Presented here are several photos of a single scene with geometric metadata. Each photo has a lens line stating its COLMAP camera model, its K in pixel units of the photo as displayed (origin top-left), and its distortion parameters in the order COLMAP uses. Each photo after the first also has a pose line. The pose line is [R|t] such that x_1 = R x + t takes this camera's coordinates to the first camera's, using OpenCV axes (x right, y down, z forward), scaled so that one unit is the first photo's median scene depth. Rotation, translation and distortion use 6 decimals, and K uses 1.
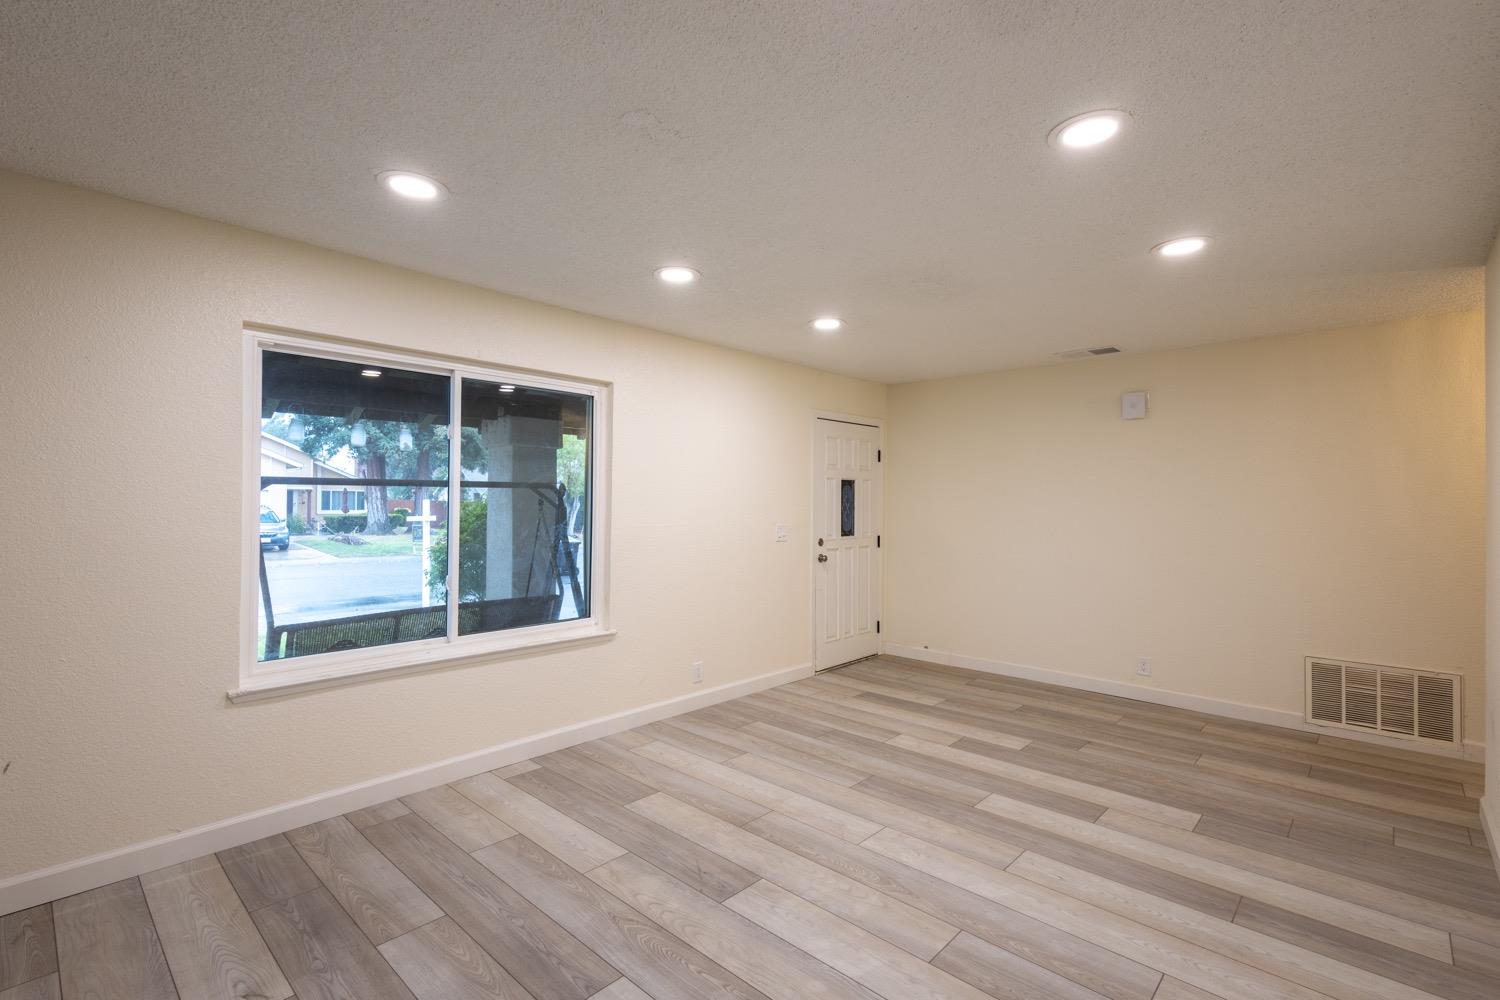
lens RADIAL K [[682.4, 0, 750.9], [0, 682.4, 500.5], [0, 0, 1]] dist [0.014562, -0.003237]
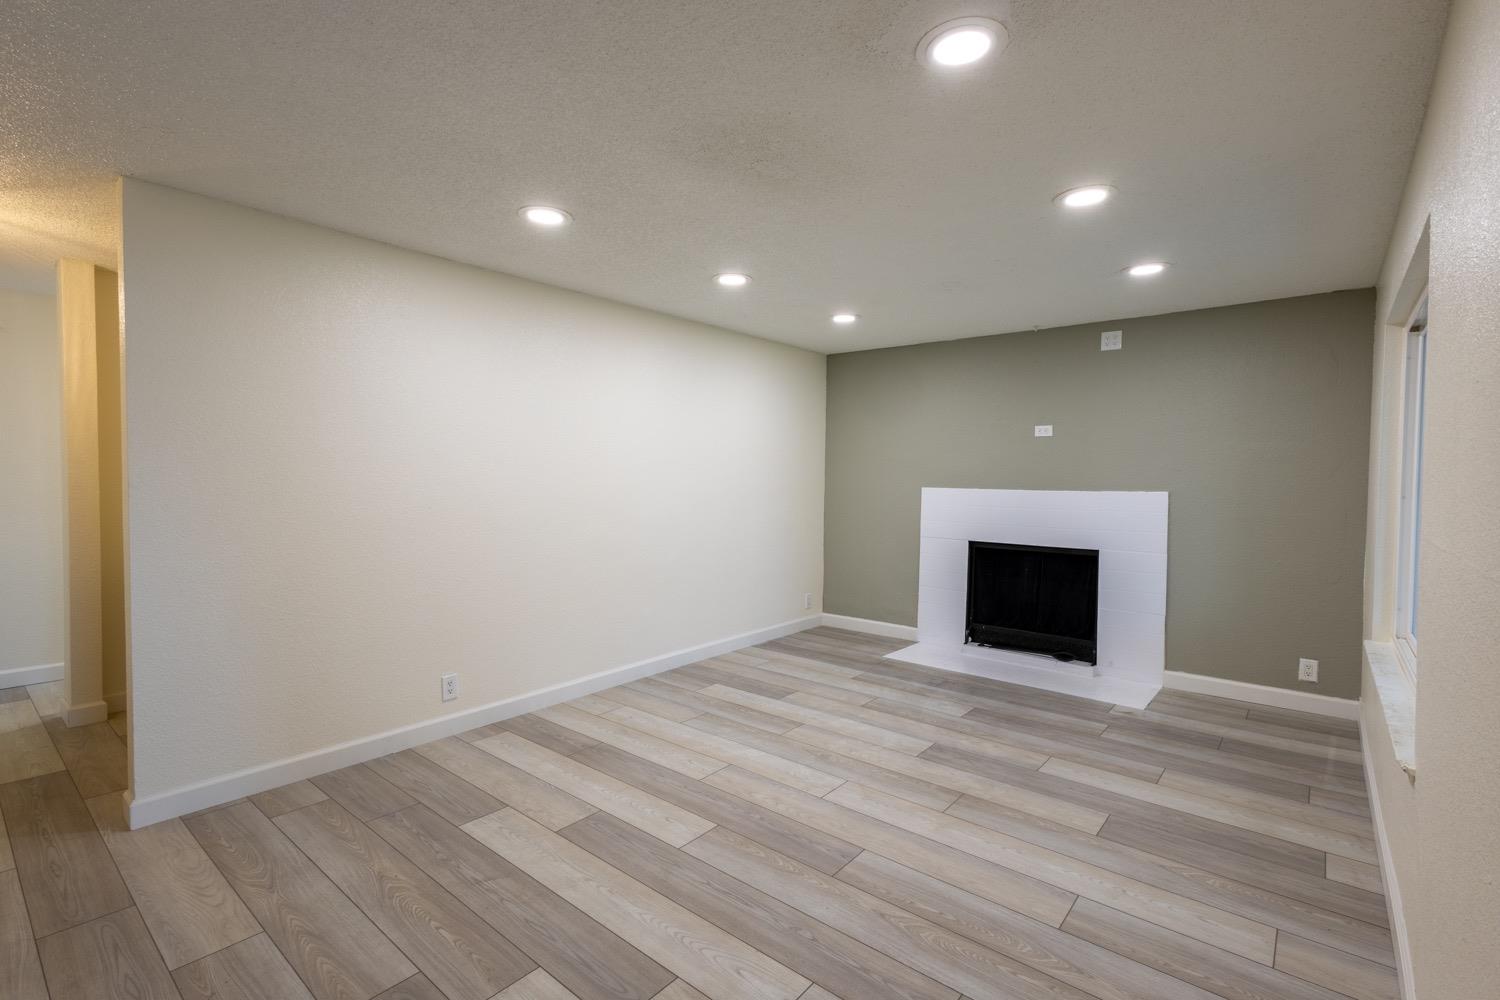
lens RADIAL K [[682.4, 0, 748.0], [0, 682.4, 490.7], [0, 0, 1]] dist [0.014562, -0.003237]
pose [[-0.998543, -0.016198, -0.051477, 0.384076], [-0.017153, 0.999688, 0.018164, 0.013557], [0.051167, 0.019020, -0.998509, 2.102910]]
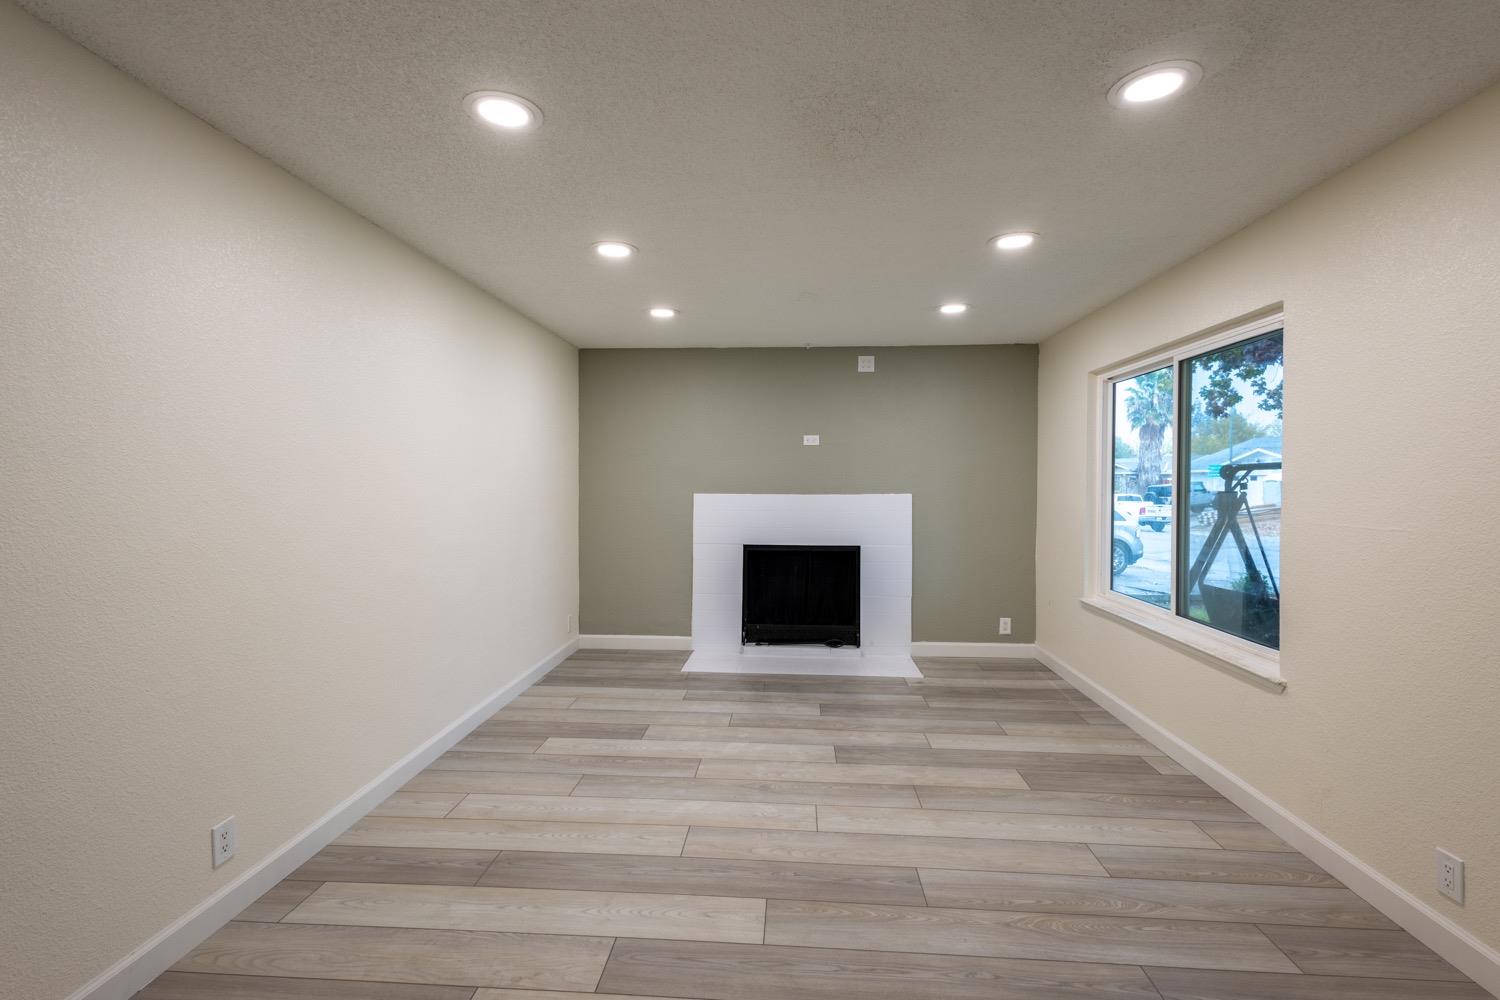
lens RADIAL K [[682.4, 0, 745.4], [0, 682.4, 495.4], [0, 0, 1]] dist [0.014562, -0.003237]
pose [[-0.783061, 0.002268, -0.621941, 0.898650], [-0.005428, 0.999930, 0.010480, 0.015310], [0.621921, 0.011583, -0.782994, 1.759352]]
